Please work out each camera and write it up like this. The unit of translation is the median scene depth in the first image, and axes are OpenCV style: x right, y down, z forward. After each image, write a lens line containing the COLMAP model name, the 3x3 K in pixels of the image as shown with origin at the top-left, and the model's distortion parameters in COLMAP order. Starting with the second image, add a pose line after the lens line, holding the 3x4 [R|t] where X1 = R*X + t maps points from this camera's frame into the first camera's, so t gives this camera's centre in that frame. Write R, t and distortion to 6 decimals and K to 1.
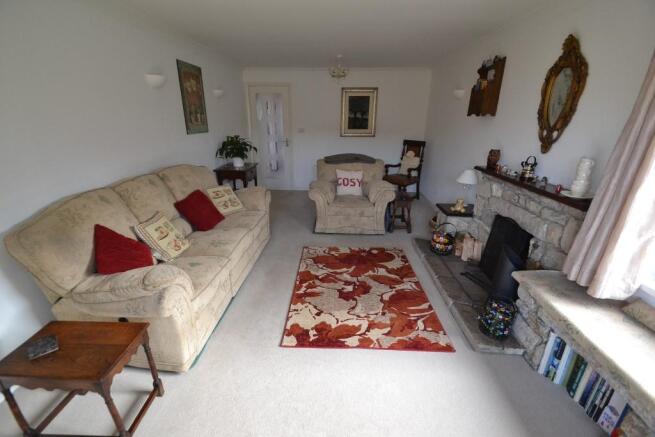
lens RADIAL K [[292.1, 0, 327.8], [0, 292.1, 222.3], [0, 0, 1]] dist [-0.000349, -0.002299]
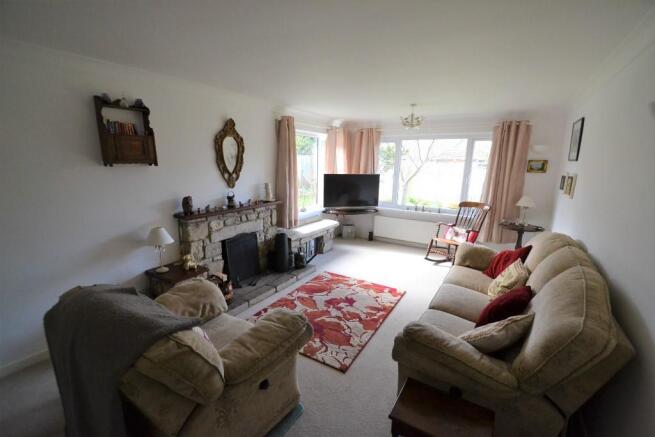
lens RADIAL K [[292.1, 0, 327.6], [0, 292.1, 219.9], [0, 0, 1]] dist [-0.000349, -0.002299]
pose [[-0.870110, -0.113849, 0.479528, -0.423704], [0.151358, 0.864211, 0.479822, -0.682218], [-0.469040, 0.490079, -0.734727, 1.786935]]
